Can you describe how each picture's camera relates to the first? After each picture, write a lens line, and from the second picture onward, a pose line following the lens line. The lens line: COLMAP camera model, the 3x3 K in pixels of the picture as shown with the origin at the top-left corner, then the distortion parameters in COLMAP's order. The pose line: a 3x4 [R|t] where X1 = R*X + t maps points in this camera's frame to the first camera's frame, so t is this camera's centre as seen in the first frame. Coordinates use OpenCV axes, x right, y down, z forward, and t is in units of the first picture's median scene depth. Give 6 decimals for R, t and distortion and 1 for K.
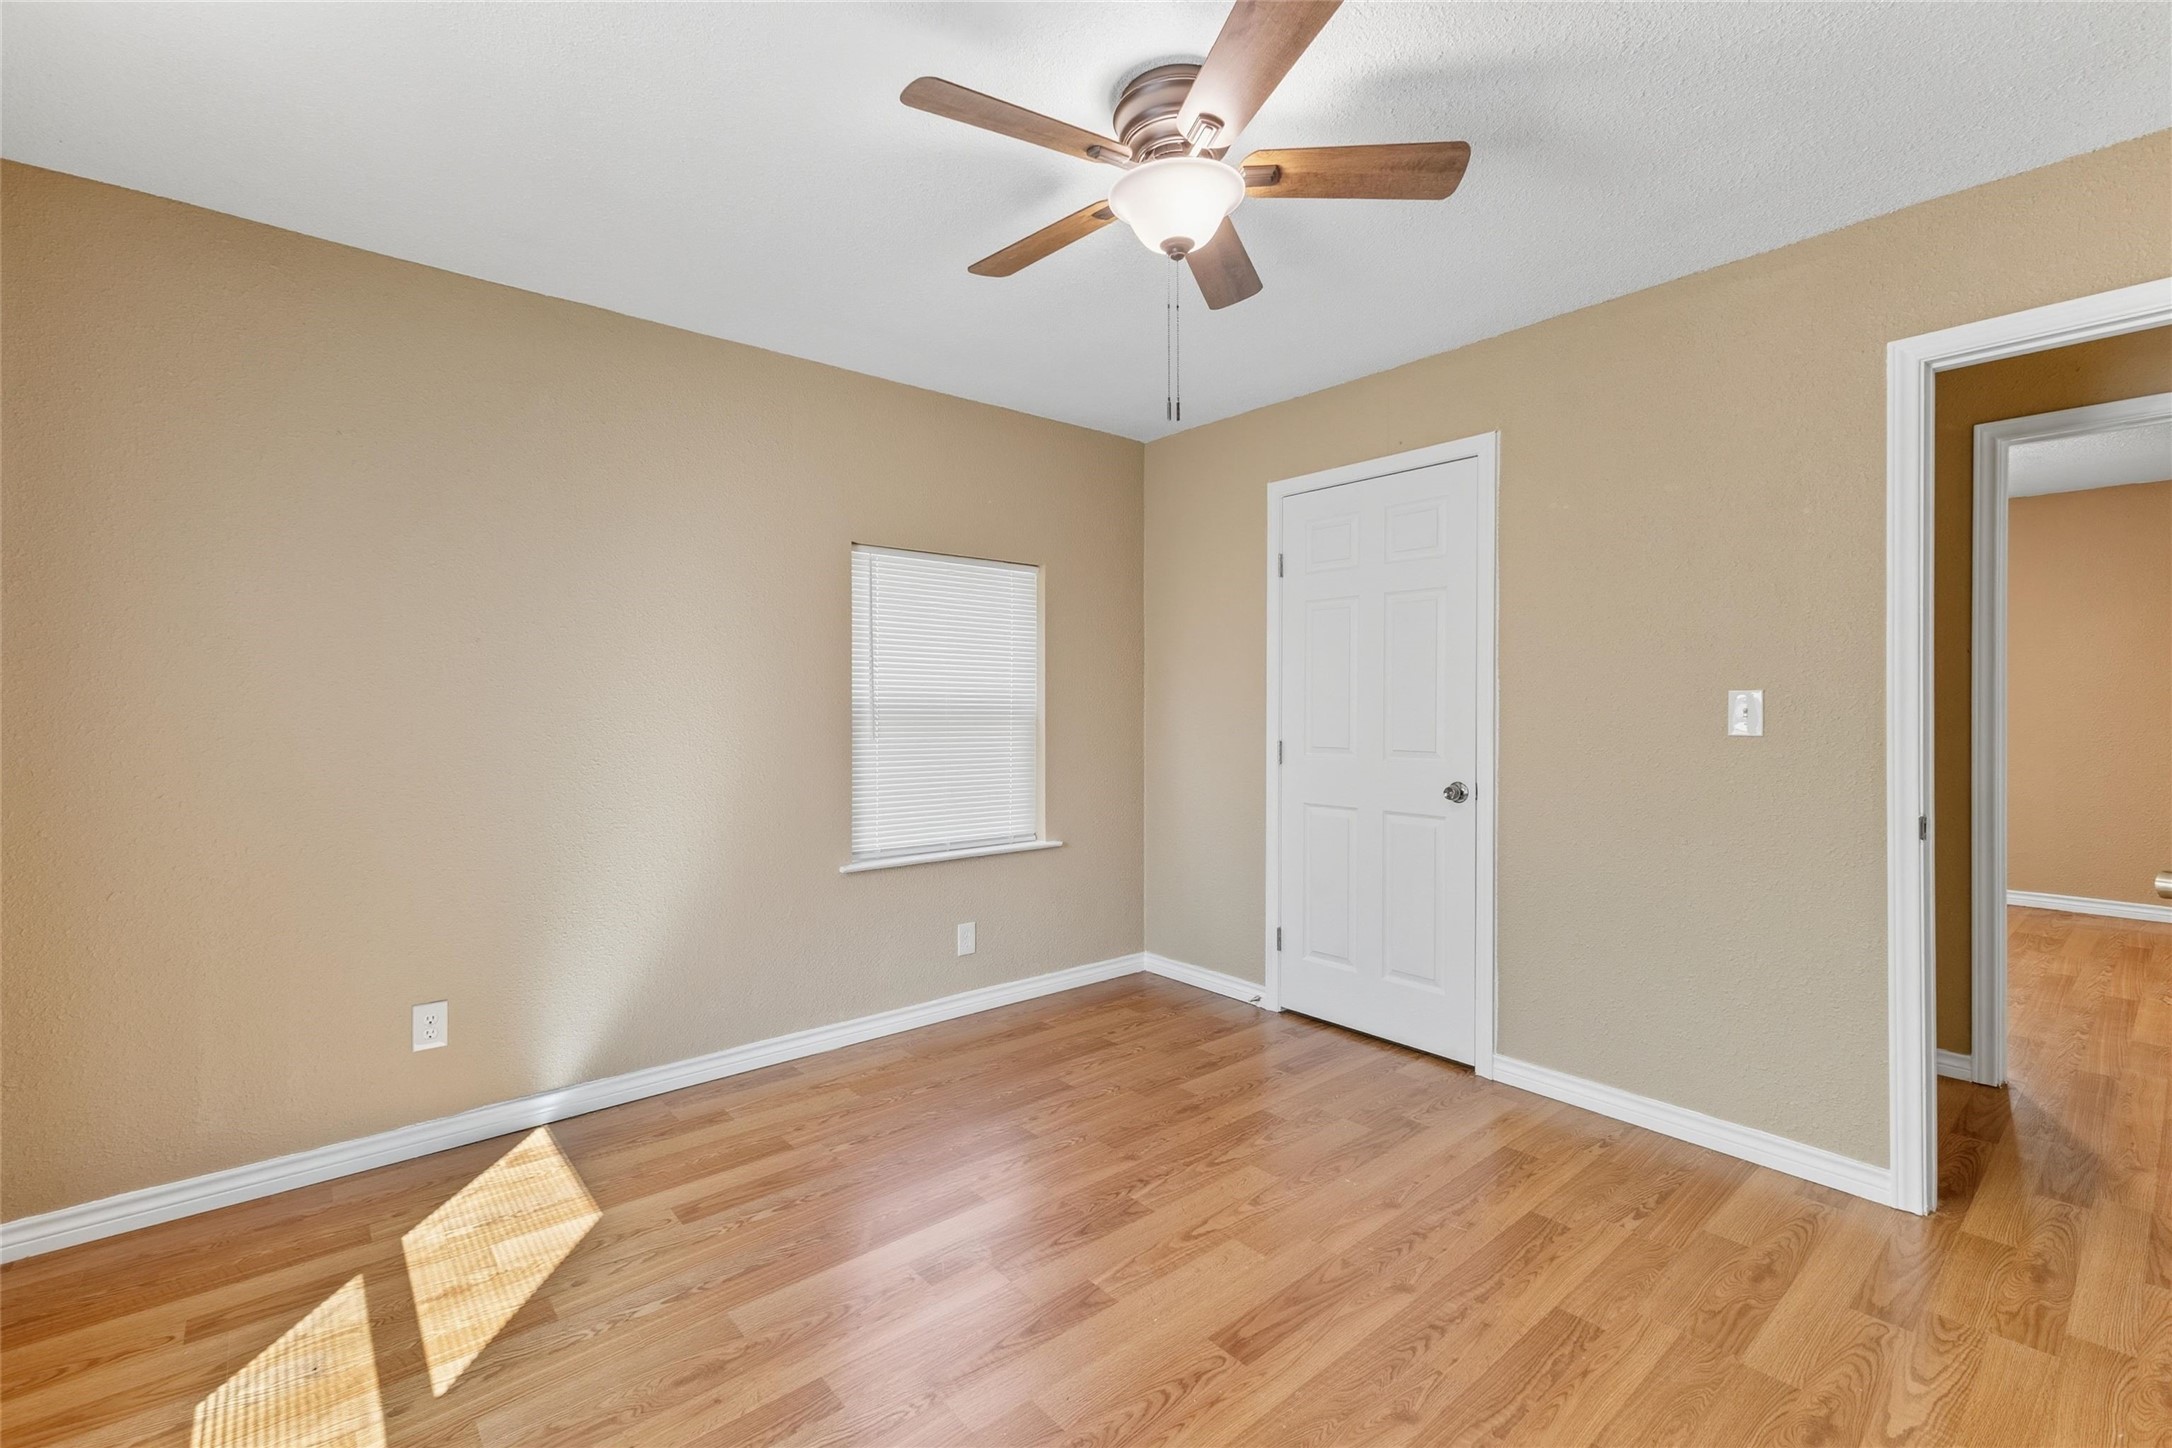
lens RADIAL K [[943.8, 0, 1083.6], [0, 943.8, 716.1], [0, 0, 1]] dist [0.011460, -0.000041]
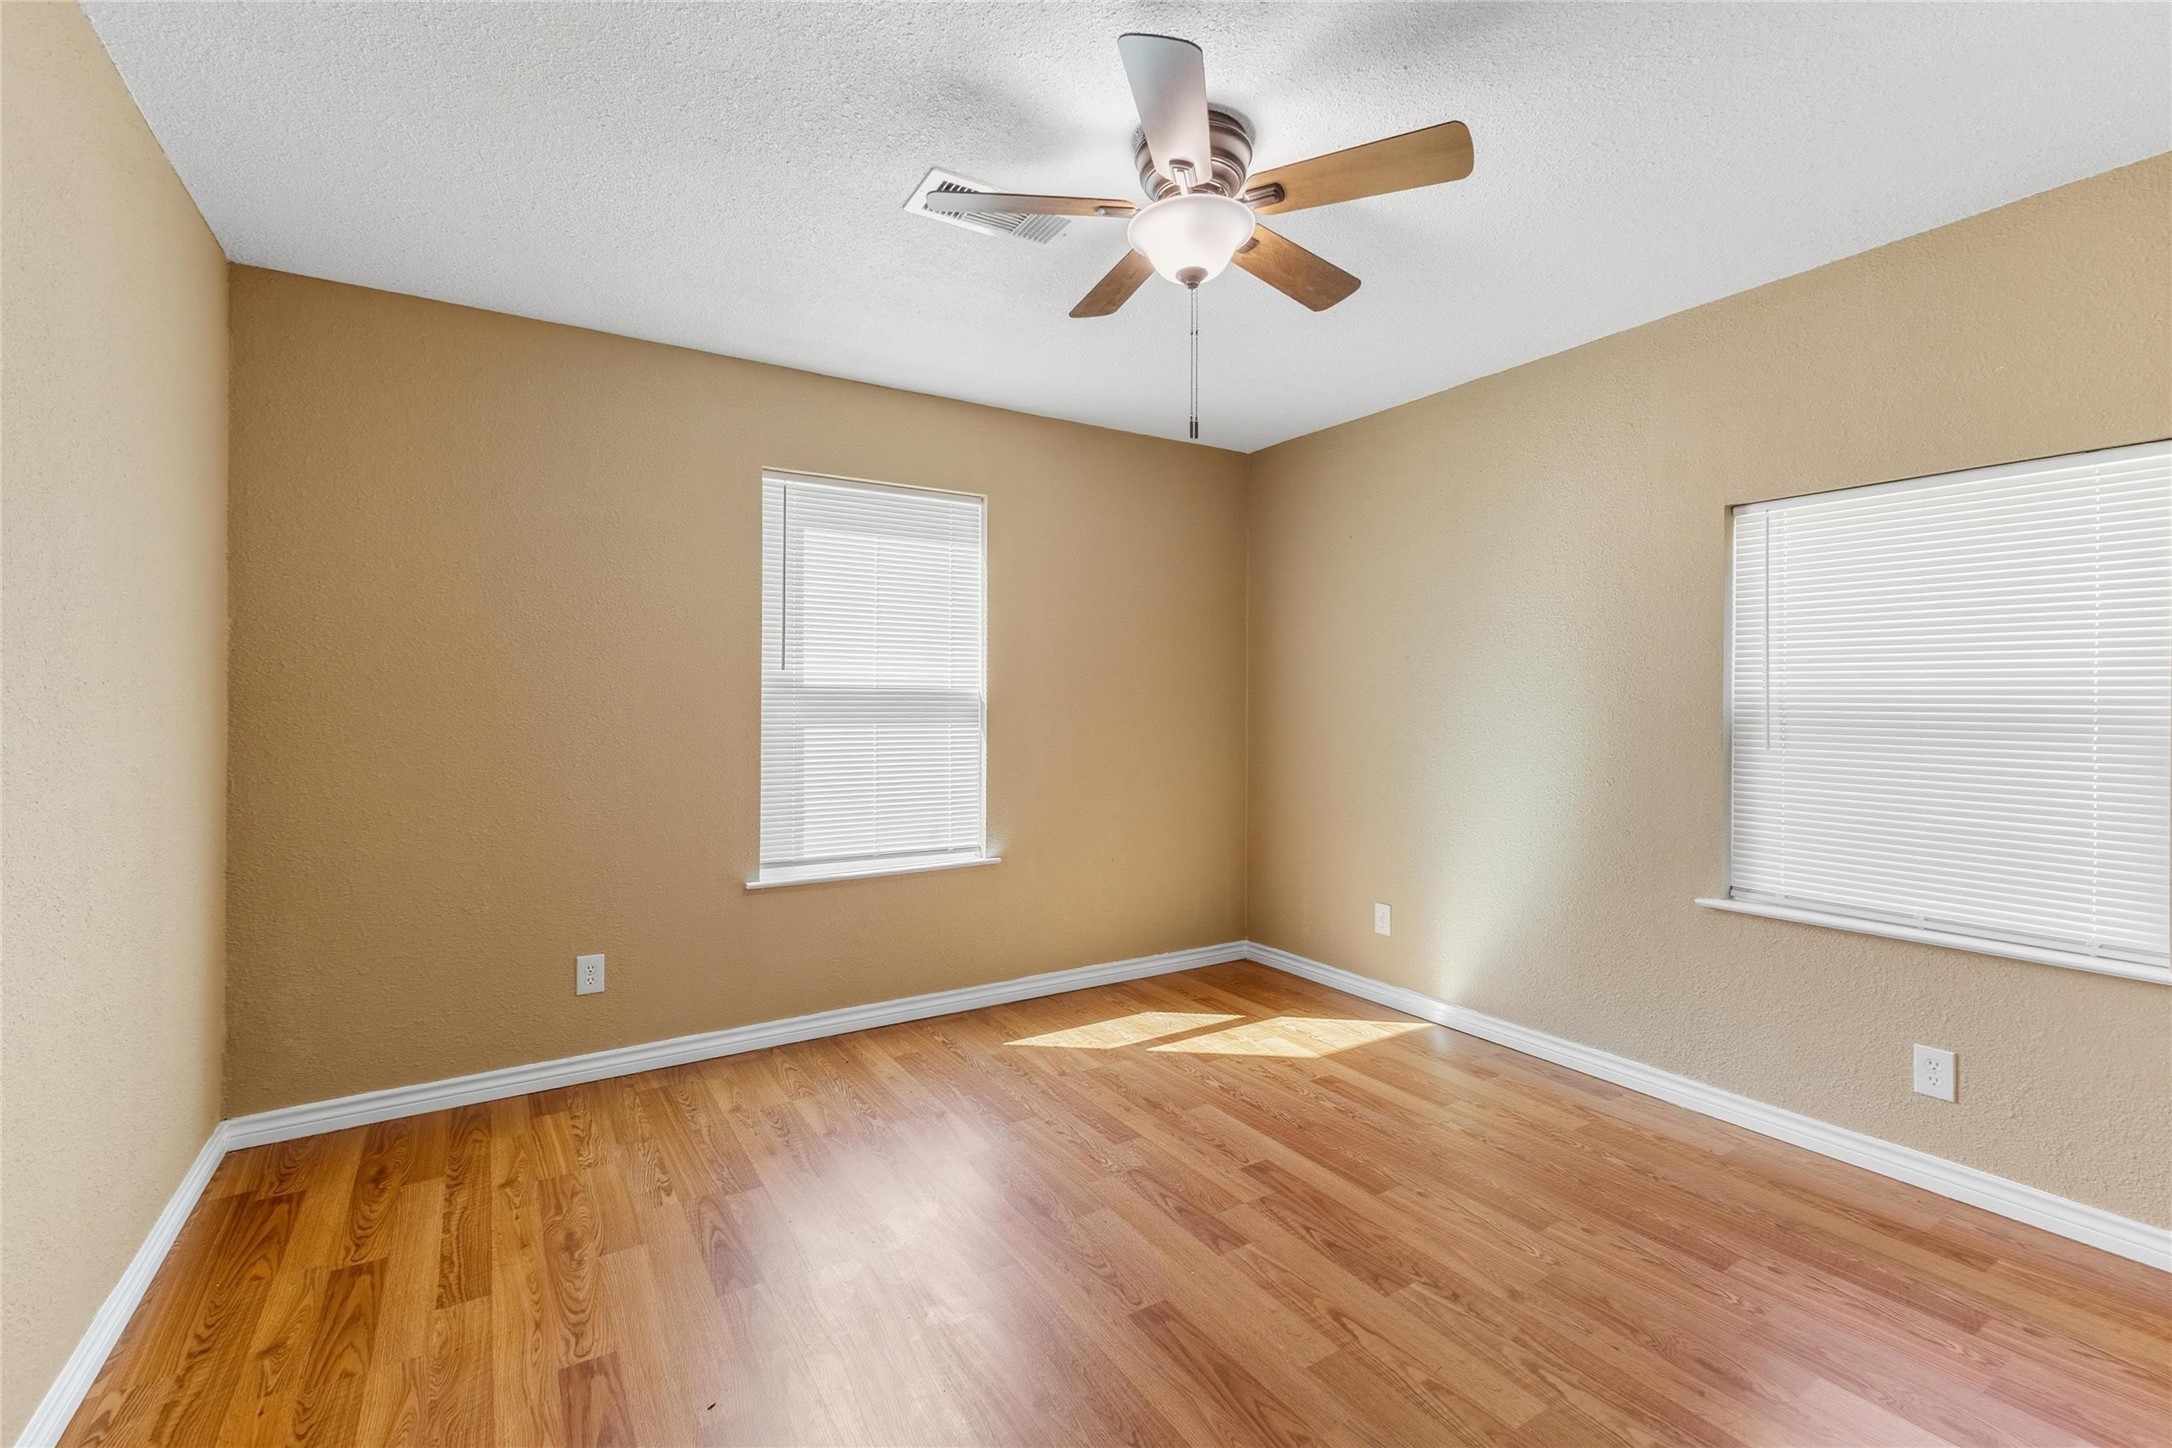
lens RADIAL K [[943.8, 0, 1083.6], [0, 943.8, 716.1], [0, 0, 1]] dist [0.011460, -0.000041]
pose [[-0.142657, 0.017331, -0.989621, 0.934658], [-0.010844, 0.999759, 0.019072, -0.017142], [0.989713, 0.013452, -0.142434, 0.824450]]
